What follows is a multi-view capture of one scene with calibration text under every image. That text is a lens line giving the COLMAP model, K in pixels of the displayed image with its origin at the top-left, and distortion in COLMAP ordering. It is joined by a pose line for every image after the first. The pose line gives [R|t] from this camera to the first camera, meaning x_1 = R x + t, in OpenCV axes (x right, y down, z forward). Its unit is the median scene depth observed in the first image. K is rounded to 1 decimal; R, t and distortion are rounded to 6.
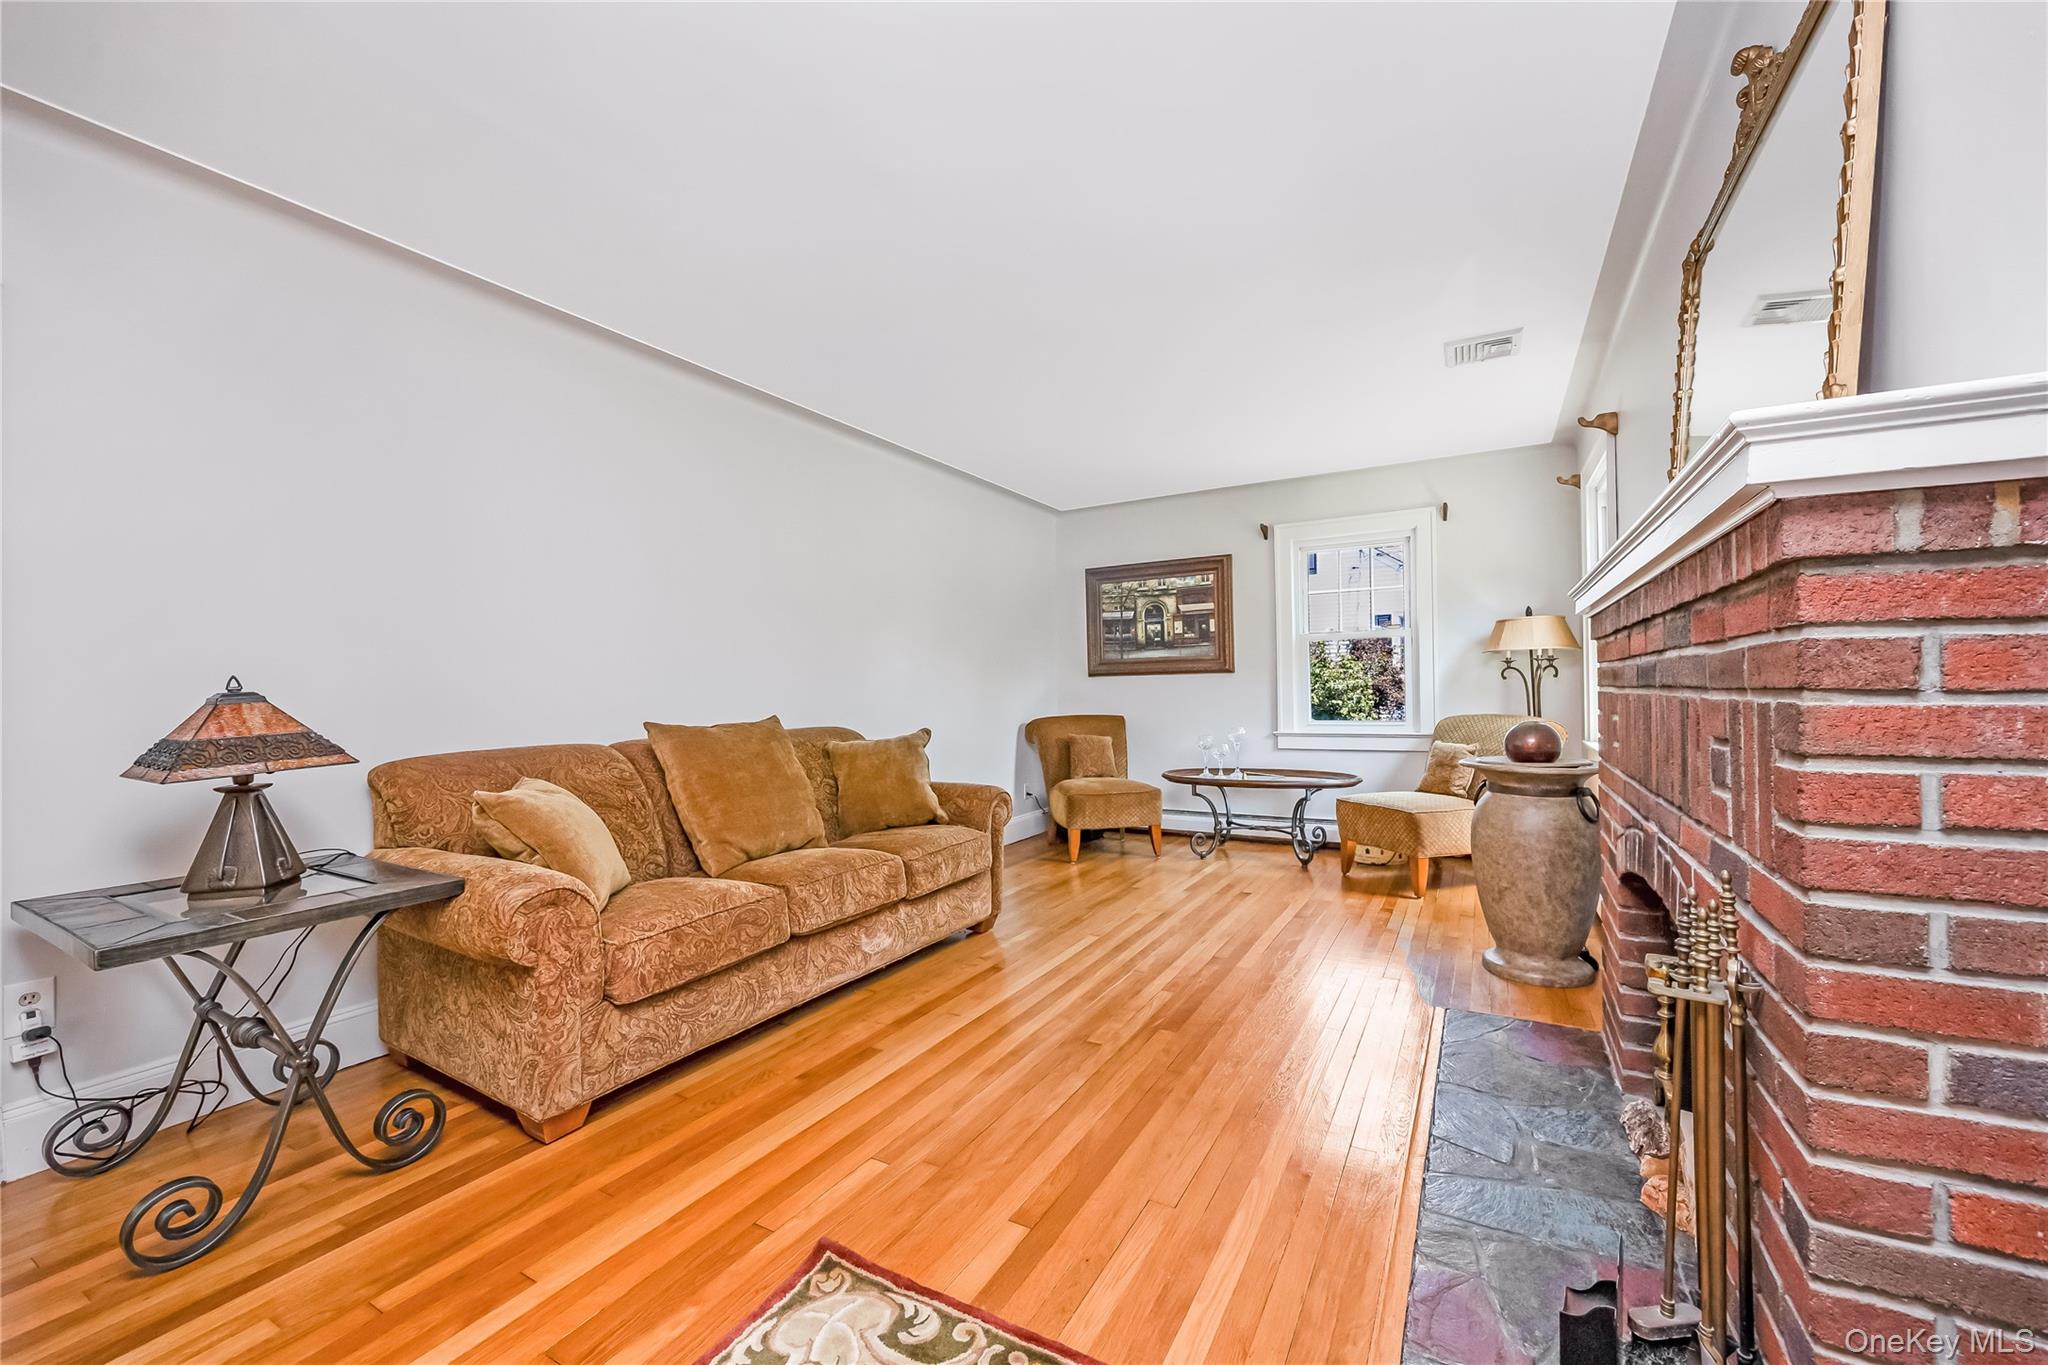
lens RADIAL K [[799.5, 0, 1031.3], [0, 799.5, 697.2], [0, 0, 1]] dist [-0.001245, -0.000122]
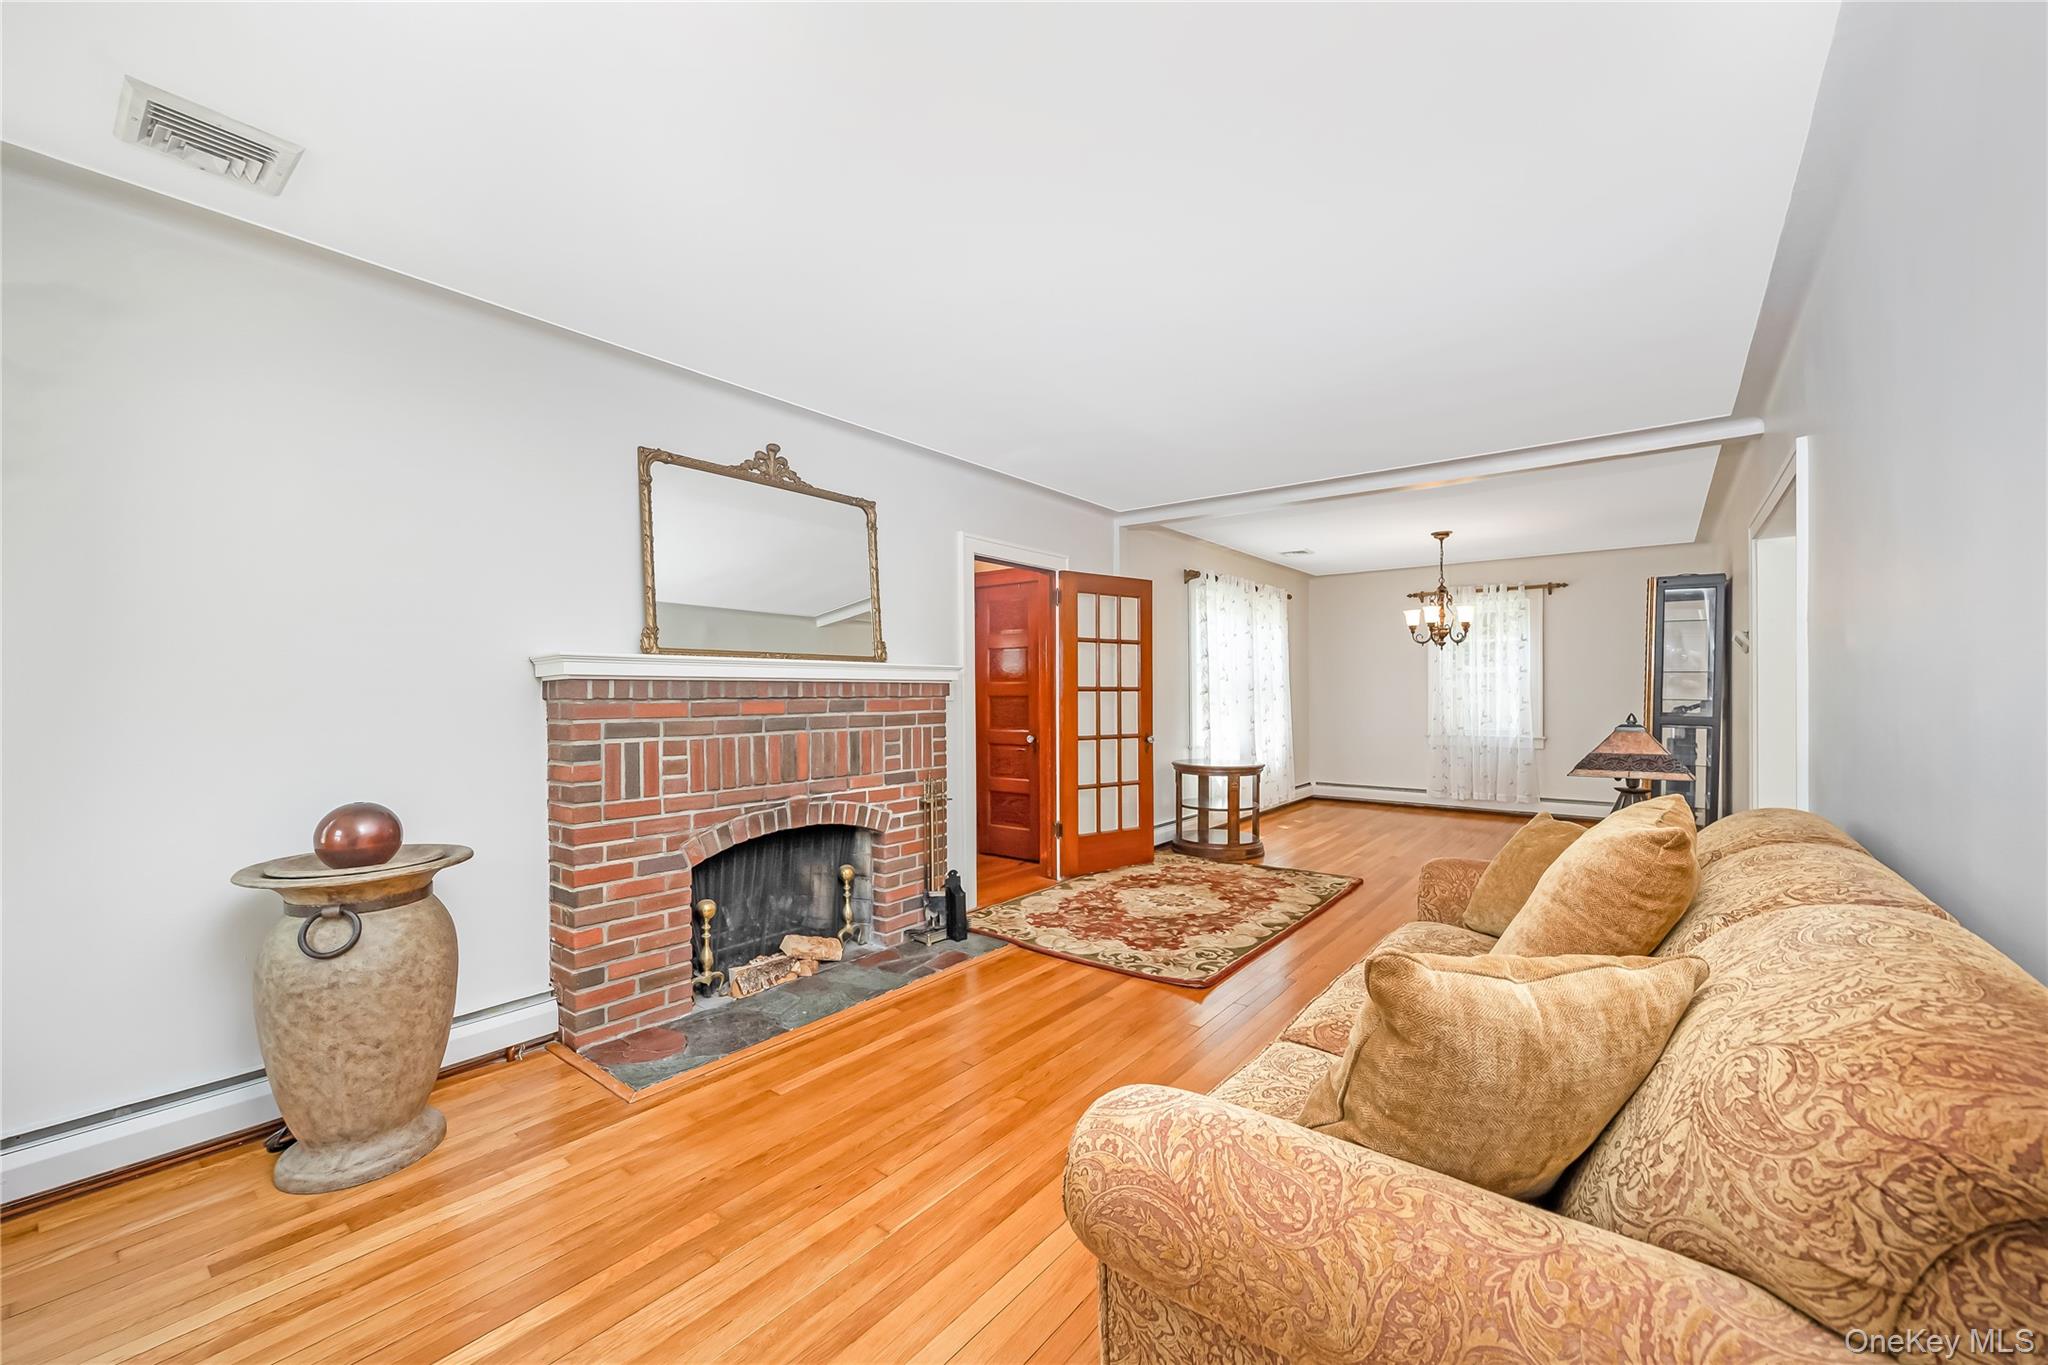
lens RADIAL K [[799.5, 0, 1031.3], [0, 799.5, 697.2], [0, 0, 1]] dist [-0.001245, -0.000122]
pose [[-0.987104, 0.016773, 0.159198, -0.042993], [0.019066, 0.999735, 0.012888, -0.032173], [-0.158940, 0.015758, -0.987163, 0.842718]]
